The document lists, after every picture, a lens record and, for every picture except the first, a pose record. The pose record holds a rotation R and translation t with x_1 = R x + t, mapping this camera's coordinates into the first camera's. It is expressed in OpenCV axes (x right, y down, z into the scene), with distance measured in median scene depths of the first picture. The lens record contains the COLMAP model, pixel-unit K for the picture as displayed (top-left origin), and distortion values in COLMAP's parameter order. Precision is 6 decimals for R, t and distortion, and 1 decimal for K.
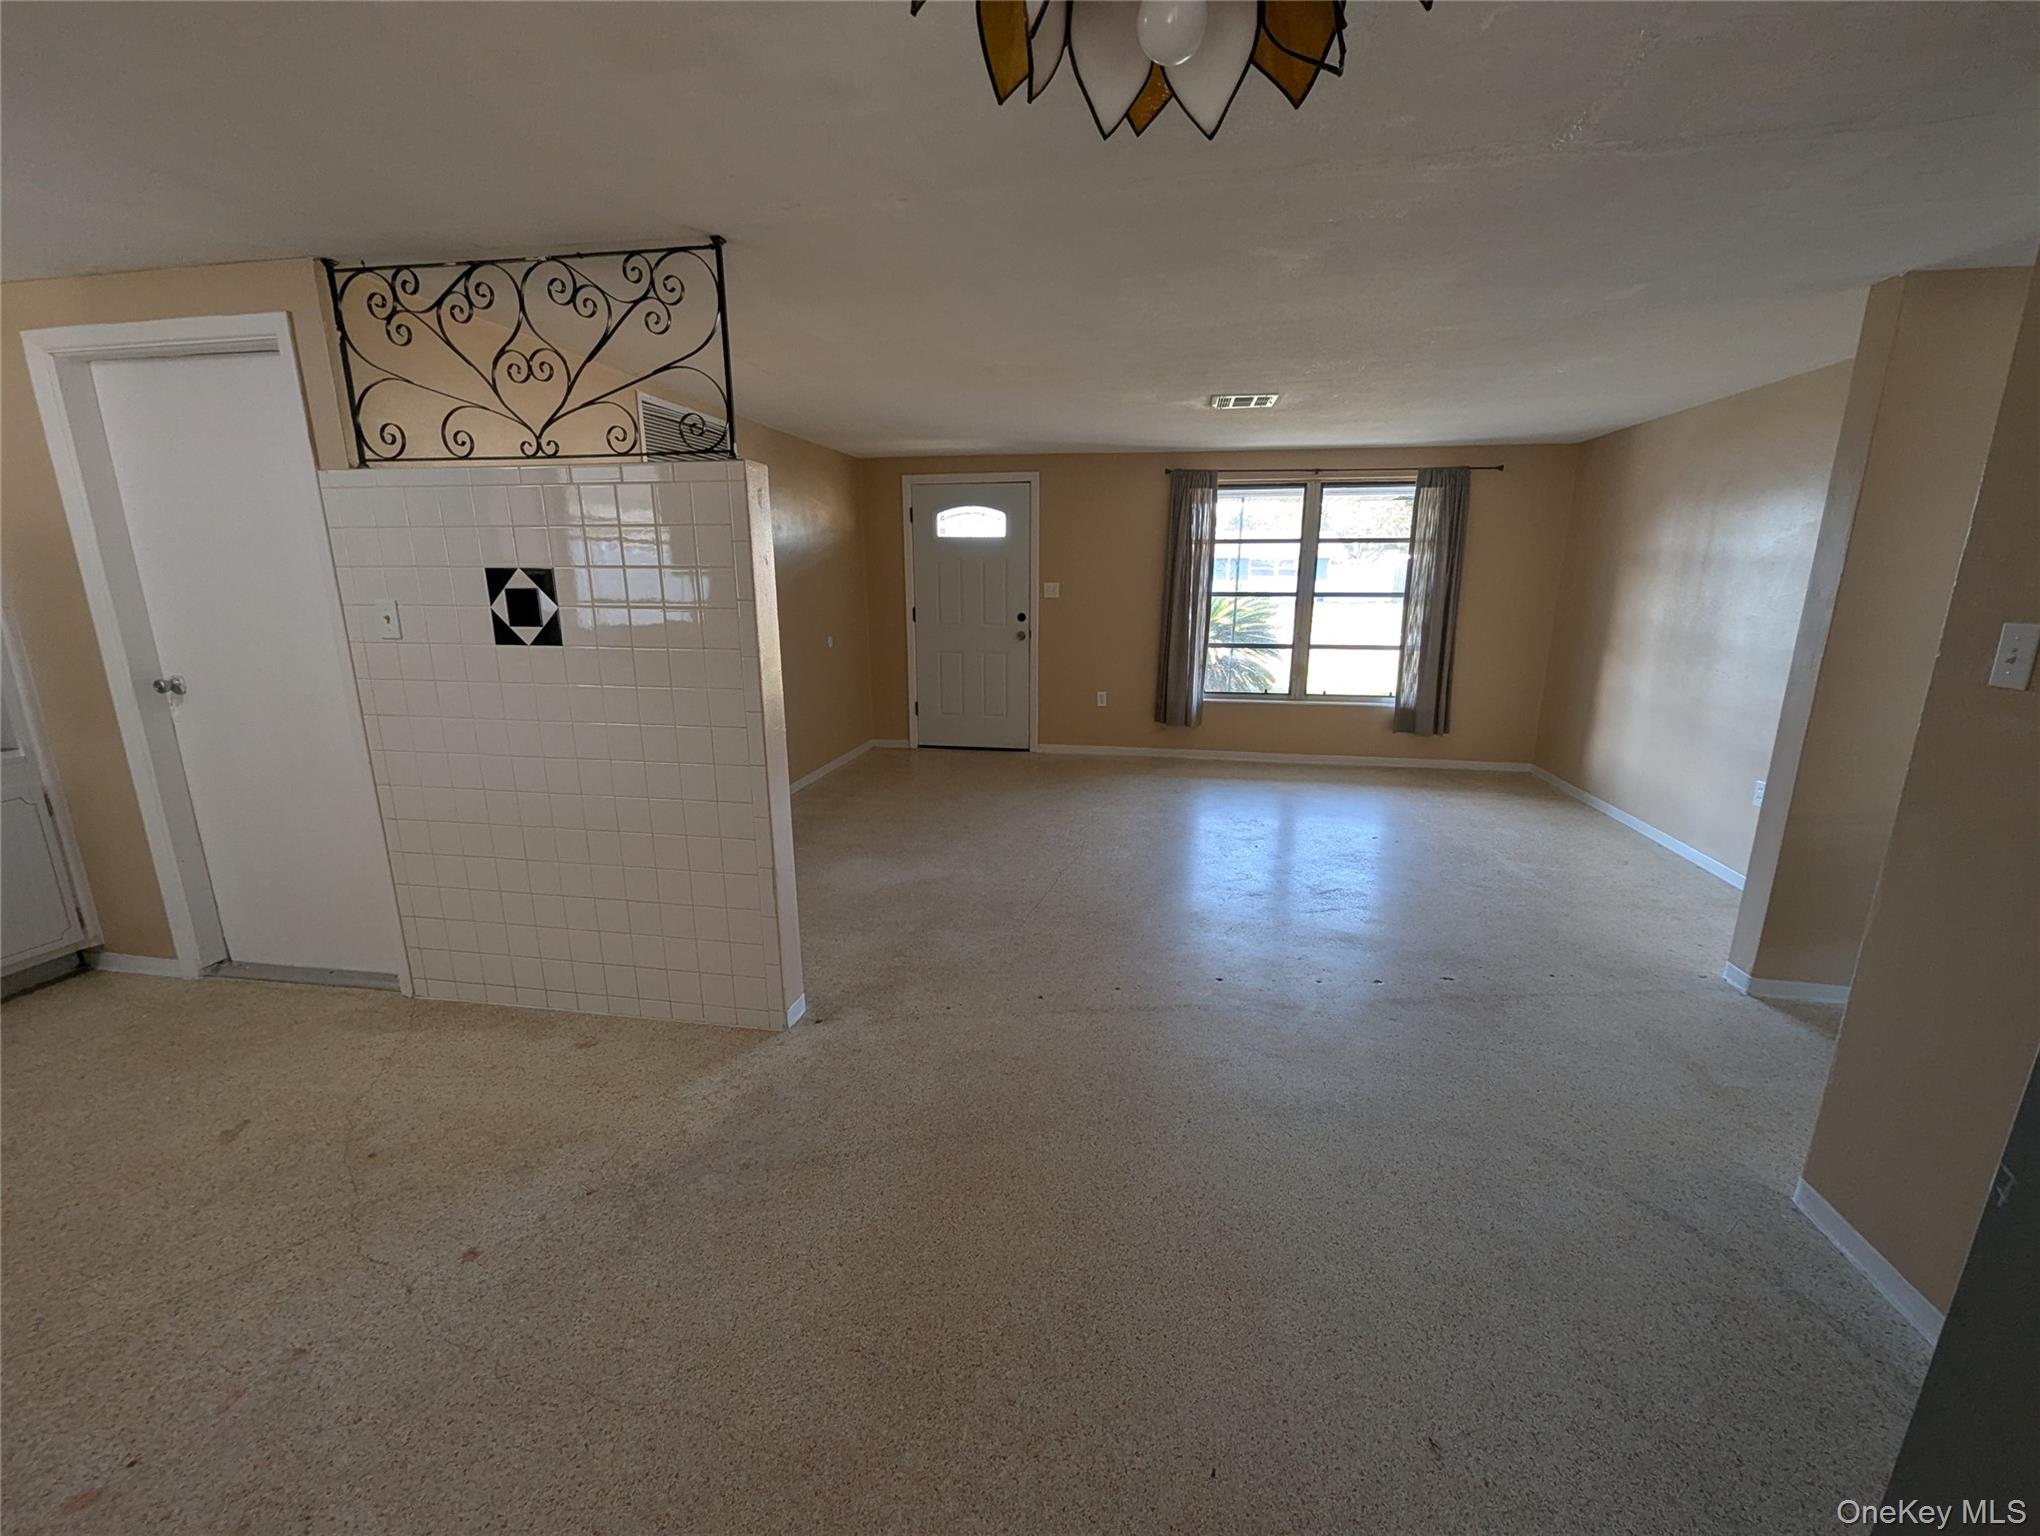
lens RADIAL K [[848.2, 0, 1022.5], [0, 848.2, 776.3], [0, 0, 1]] dist [-0.000088, 0.000071]
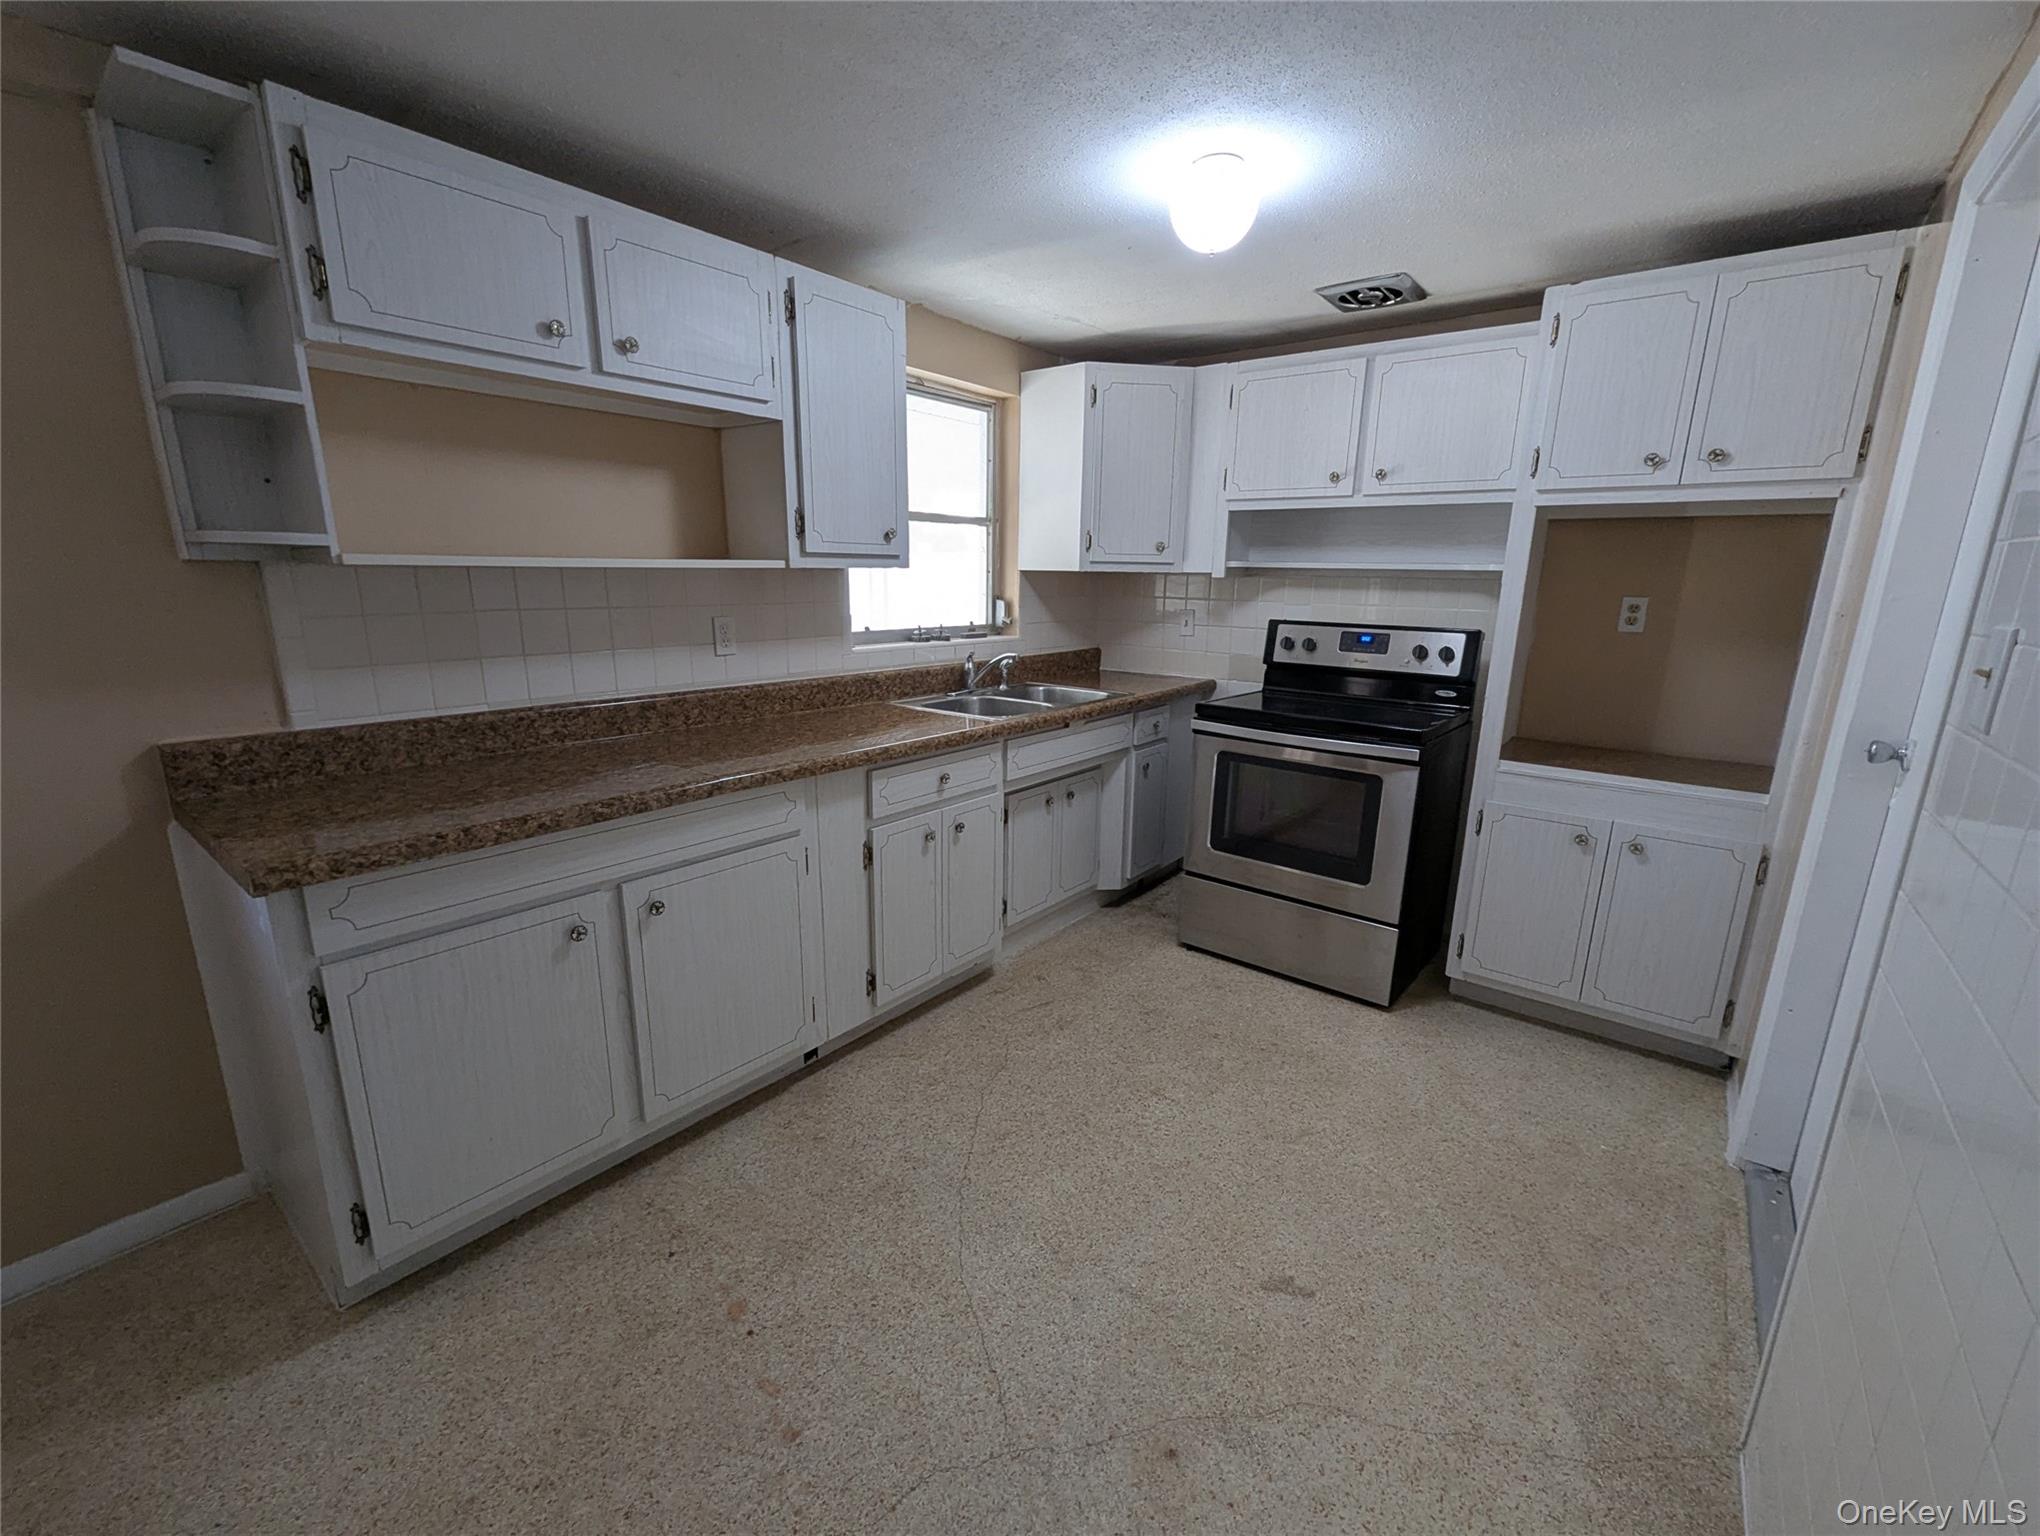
lens RADIAL K [[848.2, 0, 1022.5], [0, 848.2, 776.3], [0, 0, 1]] dist [-0.000088, 0.000071]
pose [[-0.477664, 0.200254, -0.855415, -0.226643], [-0.221711, 0.914683, 0.337933, -0.184942], [0.850106, 0.351073, -0.392513, 0.834480]]
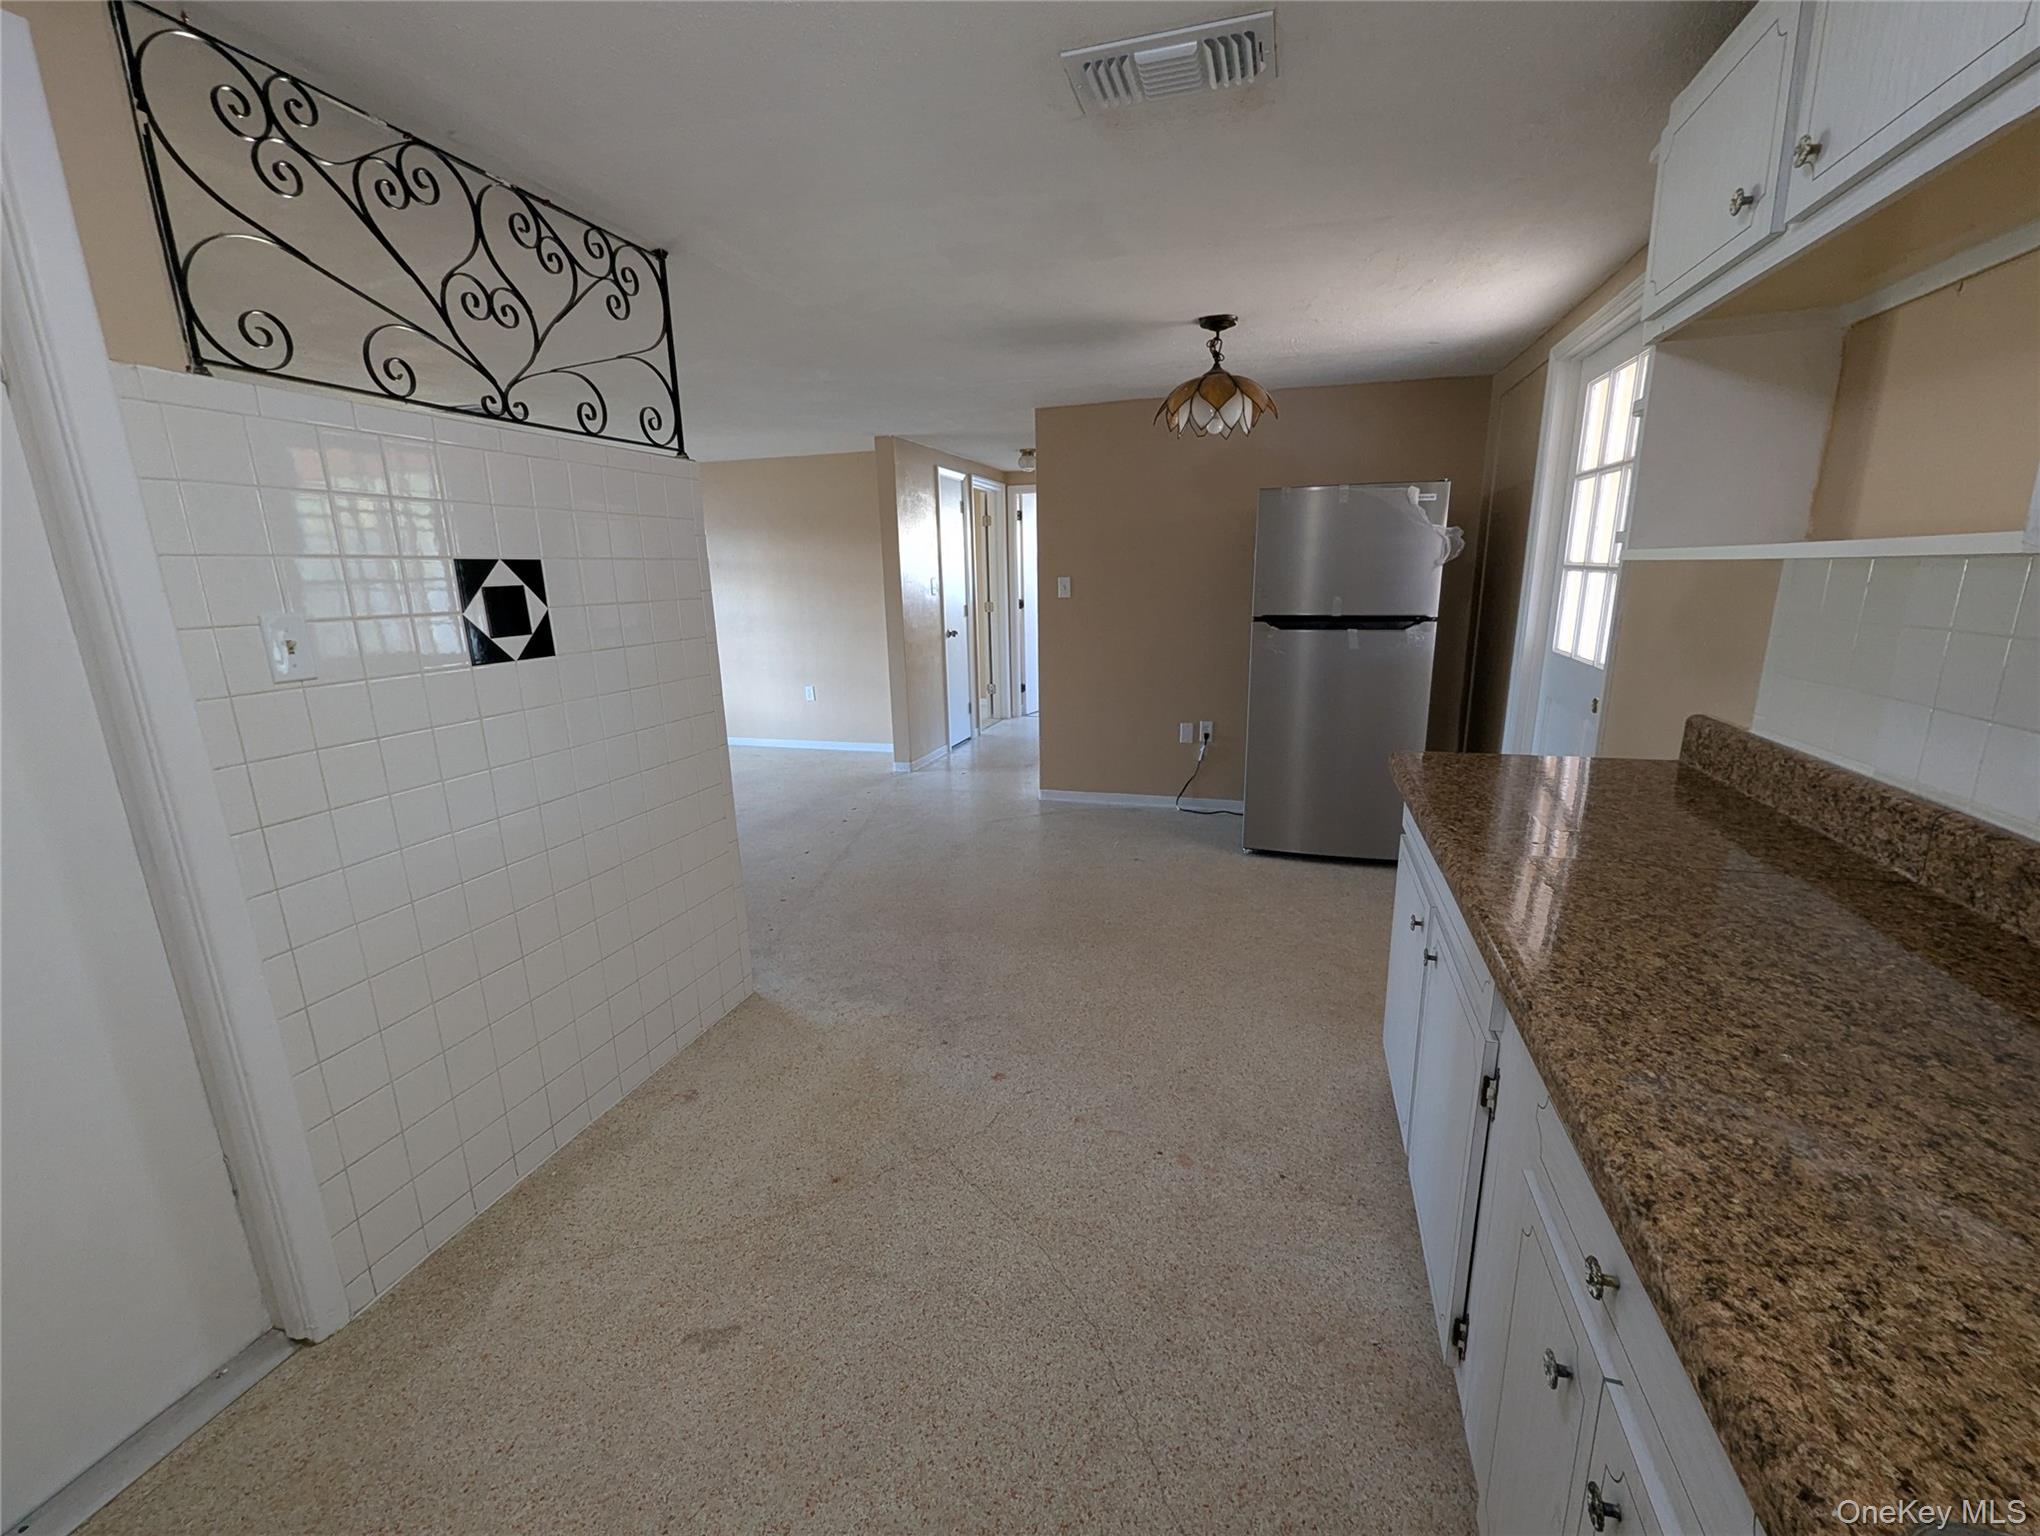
lens RADIAL K [[848.2, 0, 1022.5], [0, 848.2, 776.3], [0, 0, 1]] dist [-0.000088, 0.000071]
pose [[0.119900, -0.236558, 0.964191, -1.316838], [0.255215, 0.945903, 0.200334, -0.094383], [-0.959421, 0.222056, 0.173787, 0.461864]]
